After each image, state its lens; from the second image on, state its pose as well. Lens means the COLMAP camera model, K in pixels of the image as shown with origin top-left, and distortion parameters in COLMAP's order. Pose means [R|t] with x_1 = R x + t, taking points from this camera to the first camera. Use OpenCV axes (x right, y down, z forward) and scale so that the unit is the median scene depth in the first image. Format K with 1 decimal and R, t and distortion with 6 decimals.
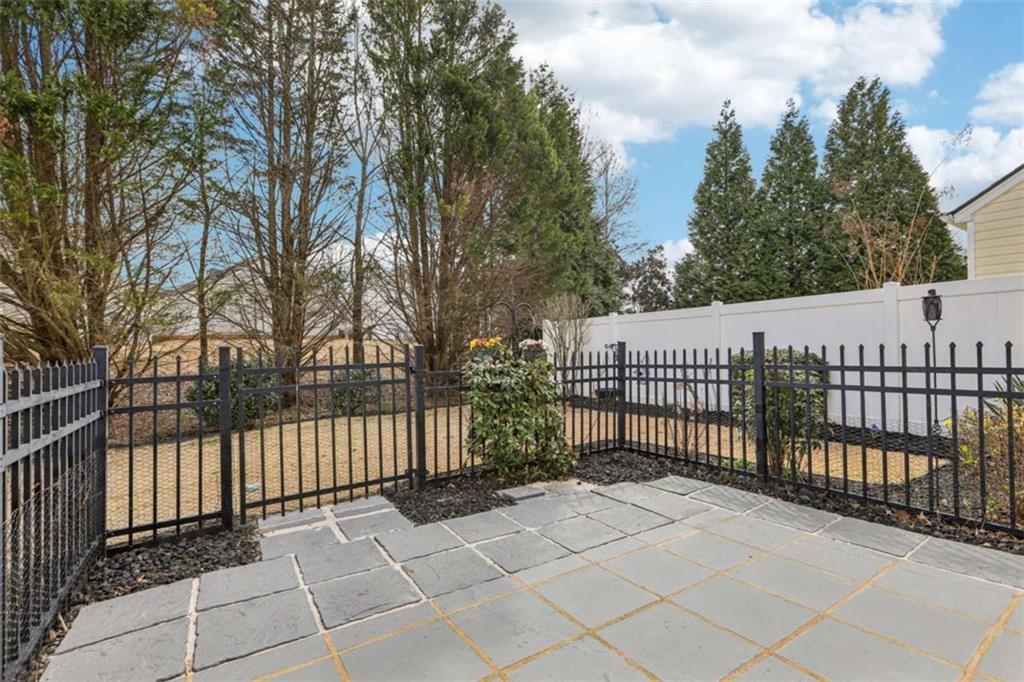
lens RADIAL K [[457.6, 0, 512.0], [0, 457.6, 341.0], [0, 0, 1]] dist [-0.000285, 0.000469]
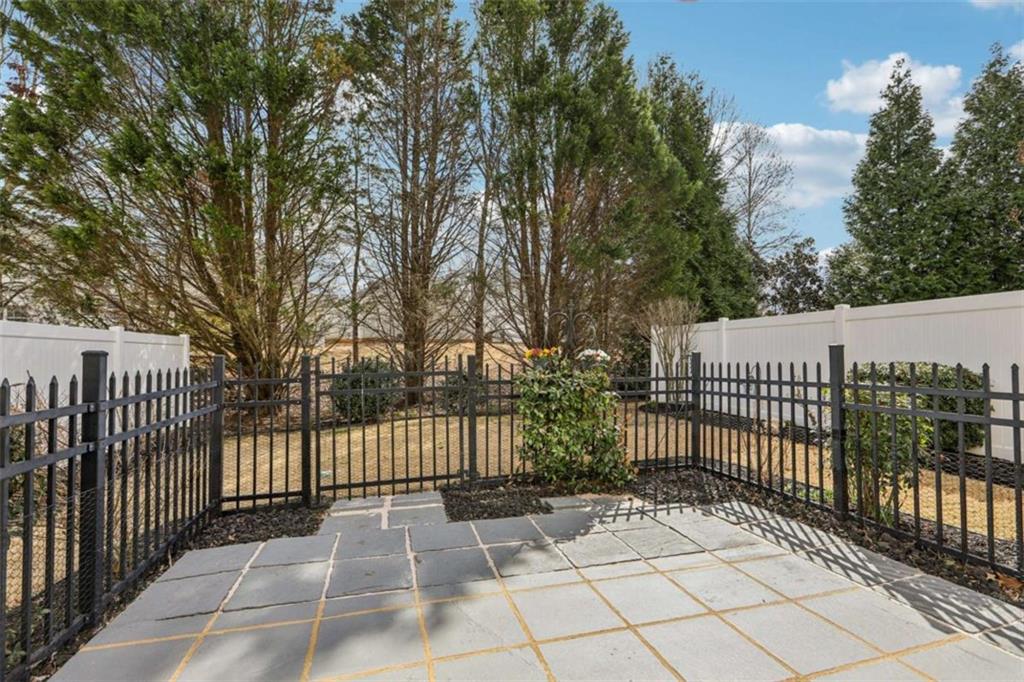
lens RADIAL K [[457.6, 0, 512.0], [0, 457.6, 341.0], [0, 0, 1]] dist [-0.000285, 0.000469]
pose [[0.955403, 0.003248, -0.295289, 0.170847], [-0.005330, 0.999966, -0.006244, -0.014963], [0.295258, 0.007539, 0.955388, -0.001491]]
